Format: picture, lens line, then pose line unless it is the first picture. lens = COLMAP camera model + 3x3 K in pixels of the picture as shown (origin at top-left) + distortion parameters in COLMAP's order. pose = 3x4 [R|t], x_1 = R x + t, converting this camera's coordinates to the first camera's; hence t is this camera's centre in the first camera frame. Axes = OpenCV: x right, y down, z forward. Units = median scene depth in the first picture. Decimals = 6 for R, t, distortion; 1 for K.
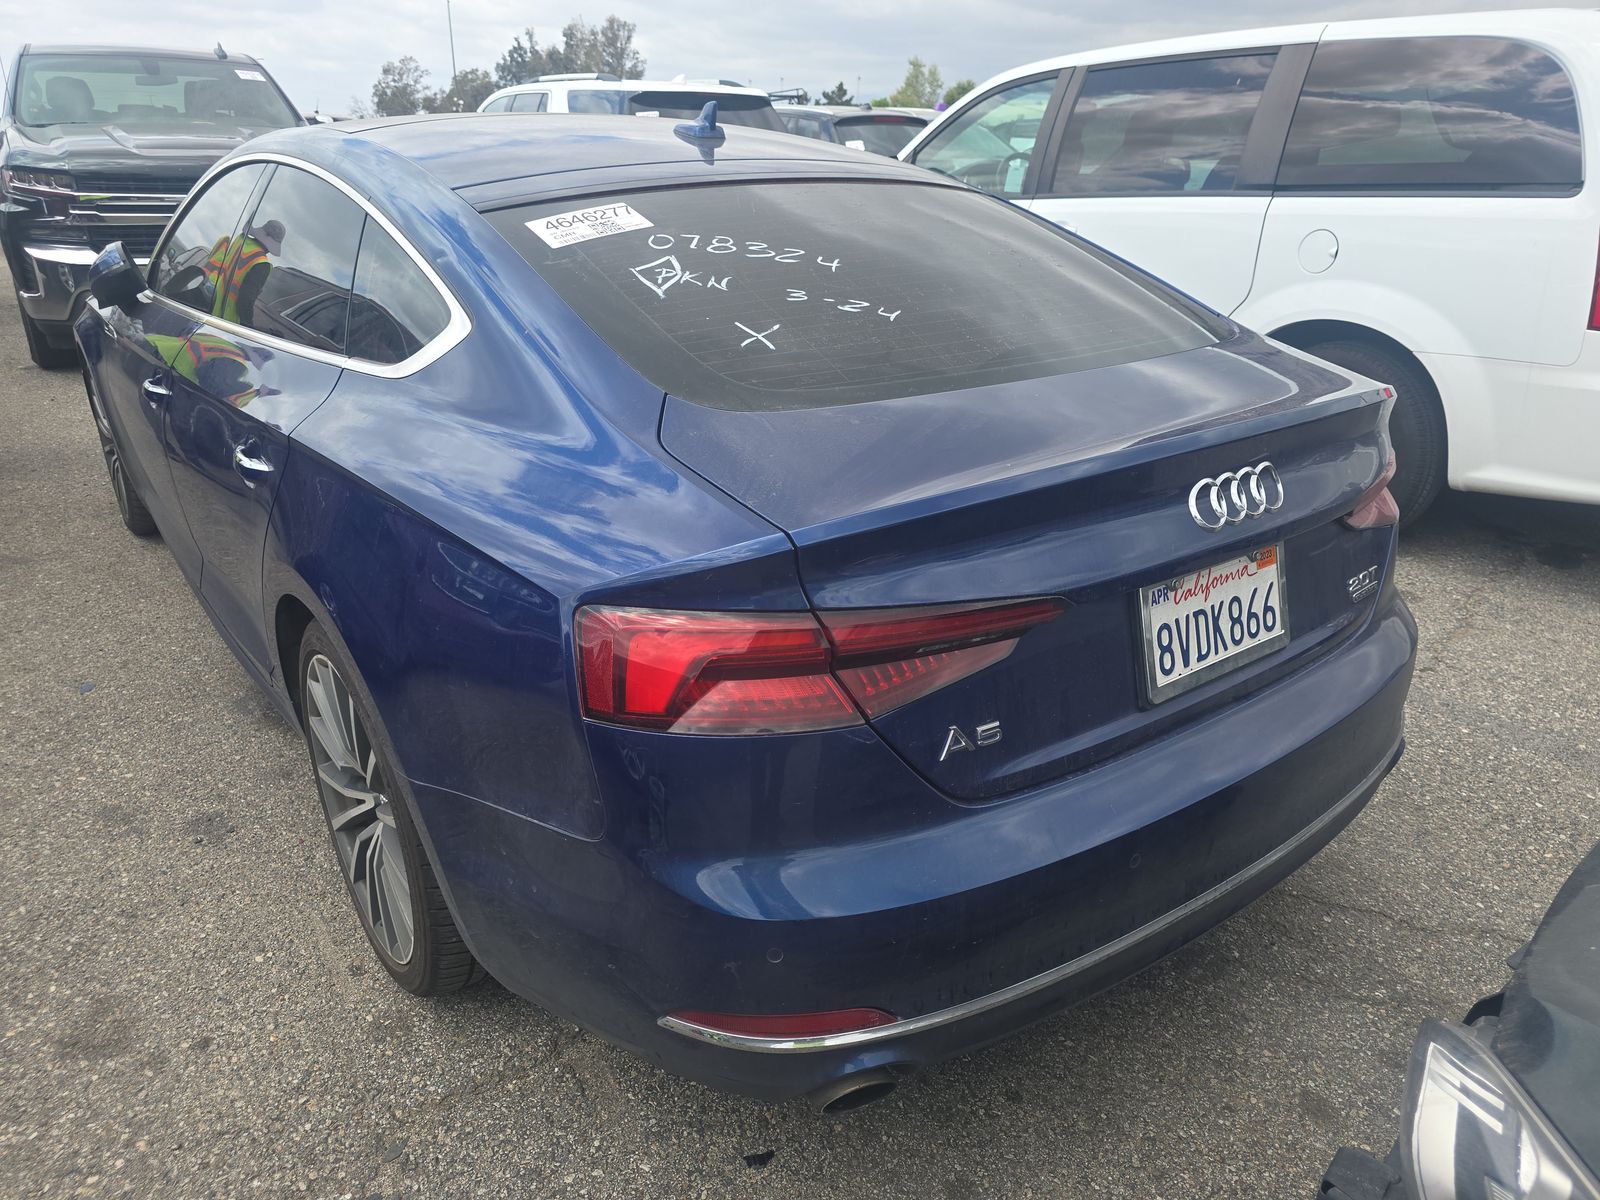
lens RADIAL K [[1063.3, 0, 800.0], [0, 1063.3, 600.0], [0, 0, 1]] dist [-0.001742, -0.003091]
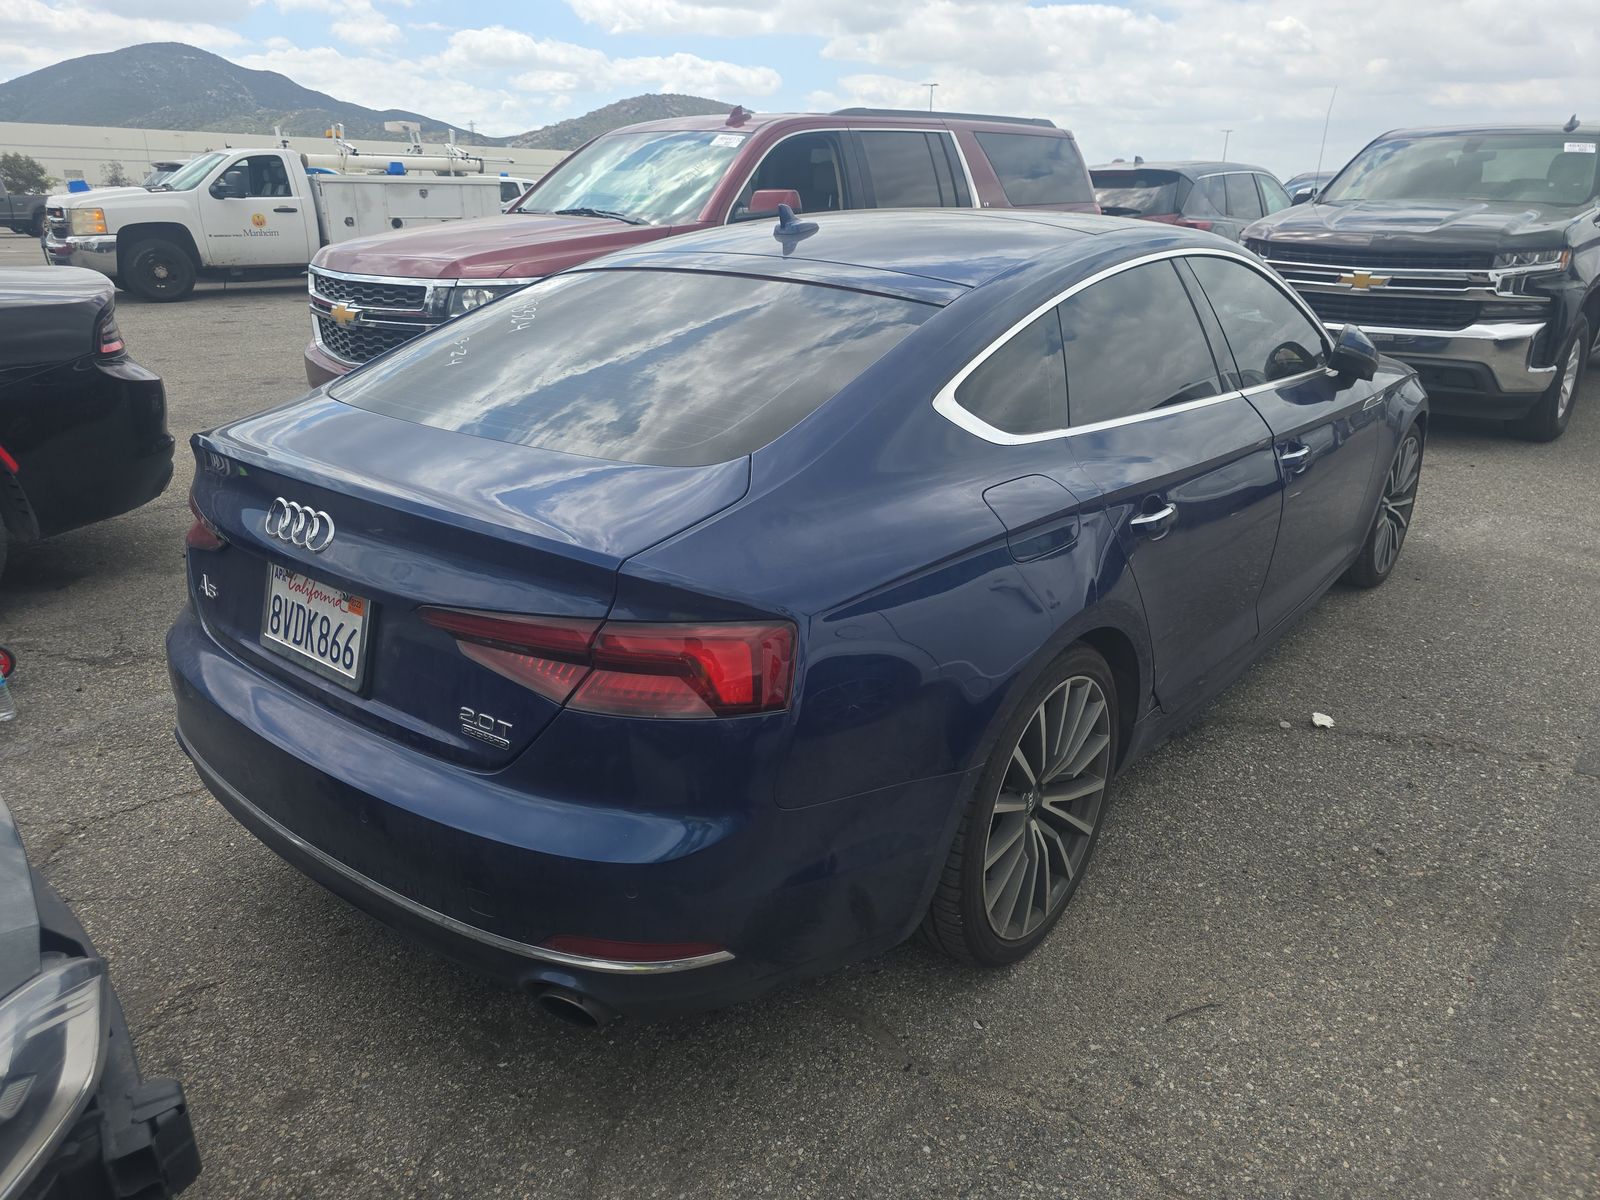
lens RADIAL K [[1063.3, 0, 800.0], [0, 1063.3, 600.0], [0, 0, 1]] dist [-0.001742, -0.003091]
pose [[0.266157, 0.338059, -0.902705, 1.610368], [-0.384672, 0.895934, 0.222105, -0.488401], [0.883849, 0.288130, 0.368500, 1.005578]]
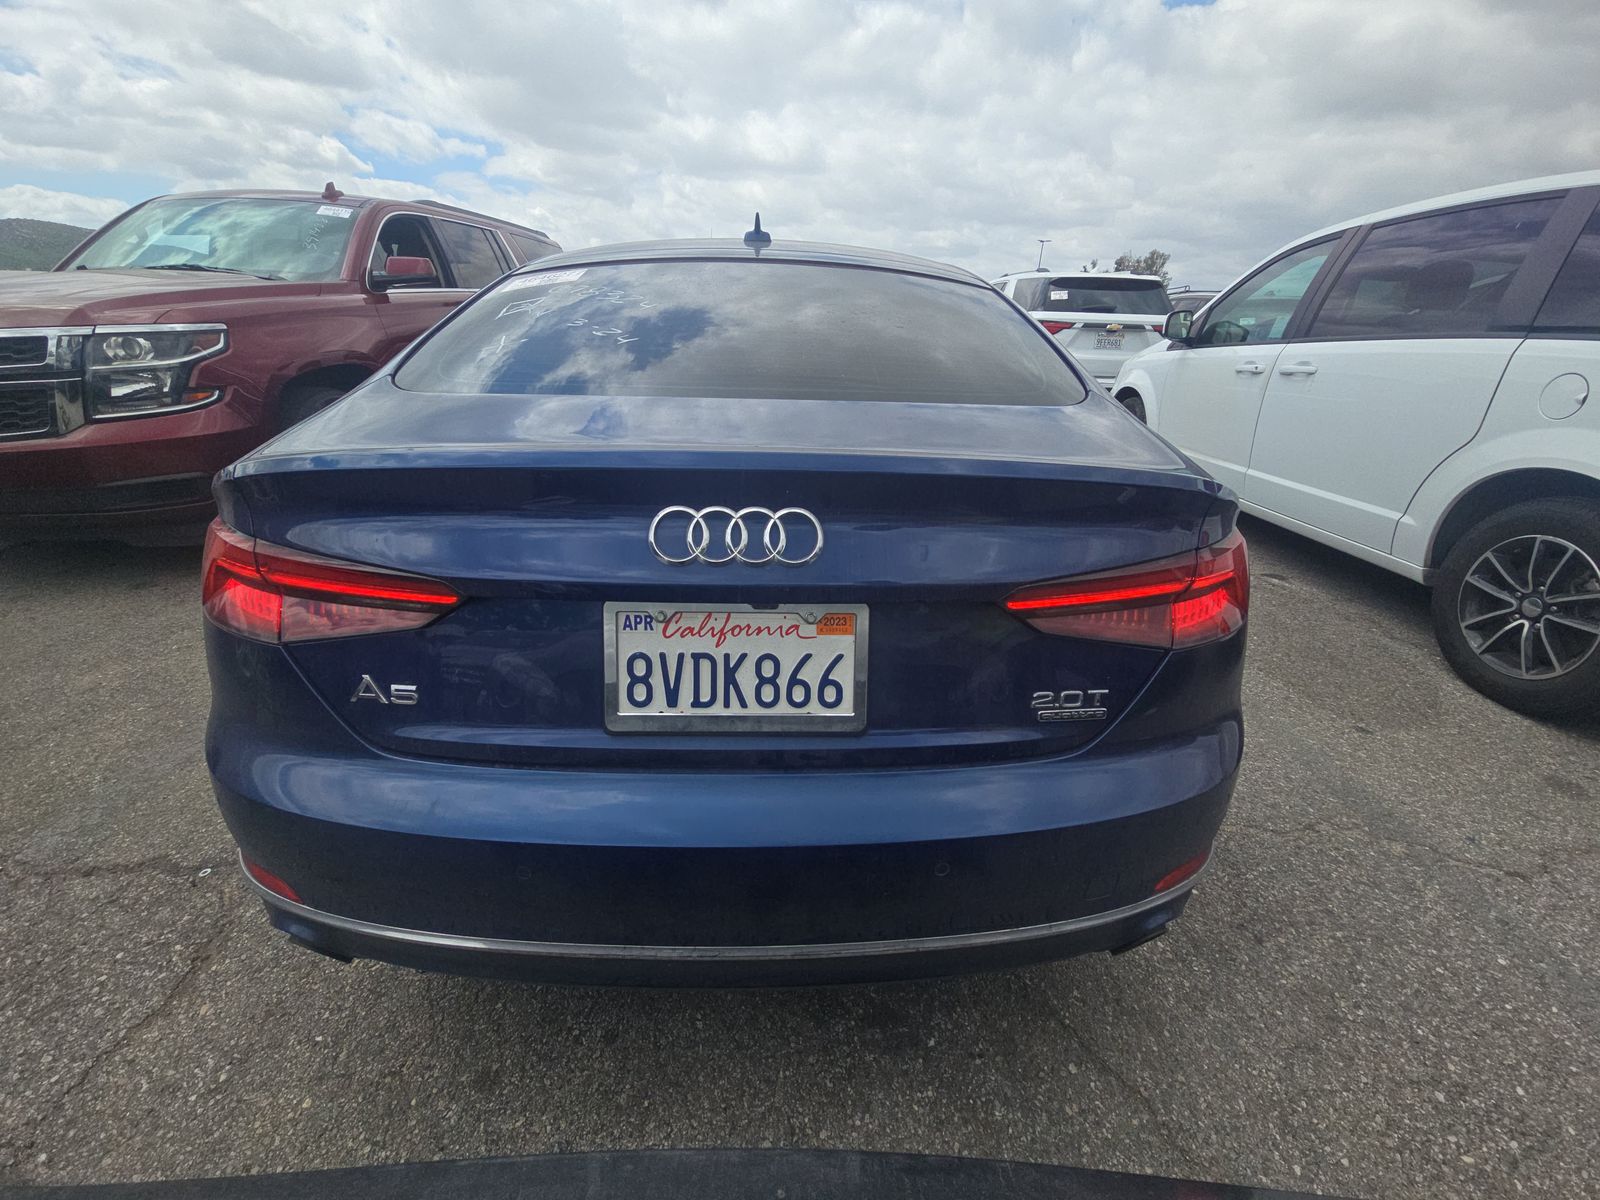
lens RADIAL K [[638.6, 0, 800.0], [0, 638.6, 600.0], [0, 0, 1]] dist [0.033499, -0.022638]
pose [[0.825703, 0.236945, -0.511930, 0.684200], [-0.240821, 0.968717, 0.059942, -0.084874], [0.510118, 0.073789, 0.856933, 0.534943]]
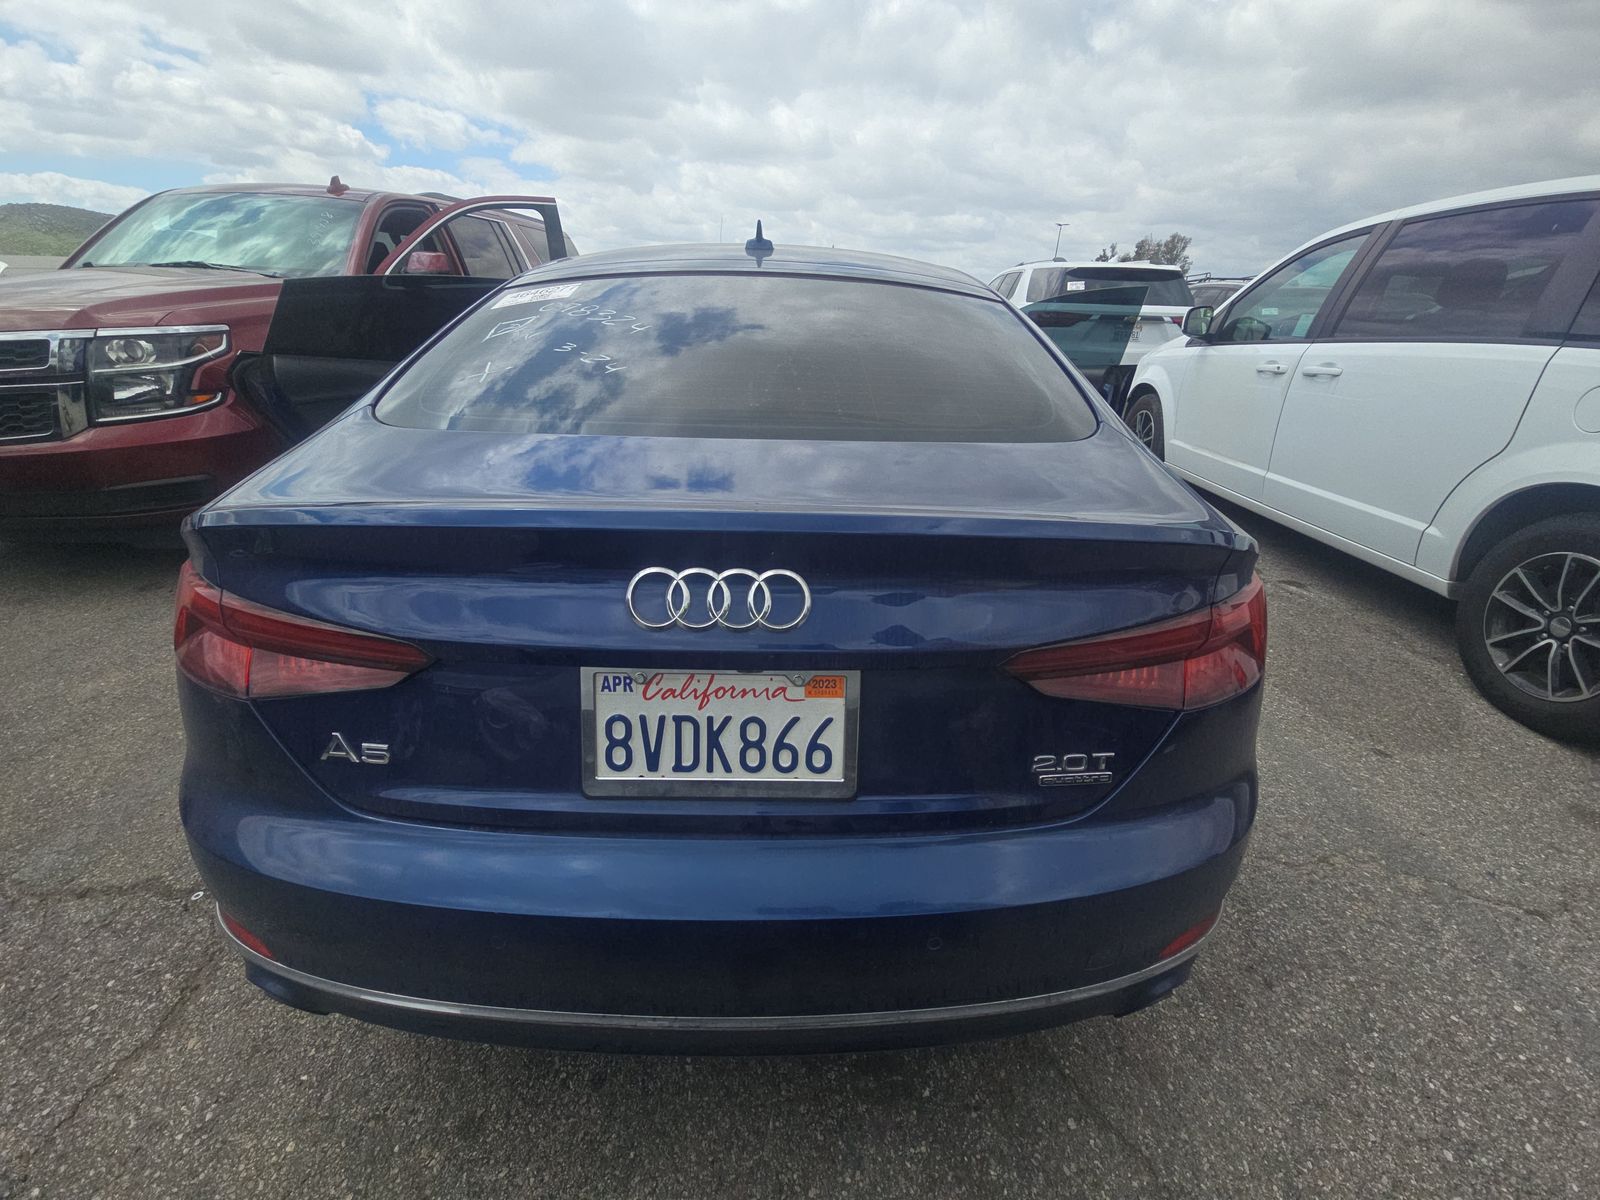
lens RADIAL K [[636.9, 0, 800.0], [0, 636.9, 600.0], [0, 0, 1]] dist [0.037225, -0.024285]
pose [[0.814798, 0.253736, -0.521270, 0.670167], [-0.248350, 0.965224, 0.081640, -0.142730], [0.523857, 0.062938, 0.849478, 0.565261]]
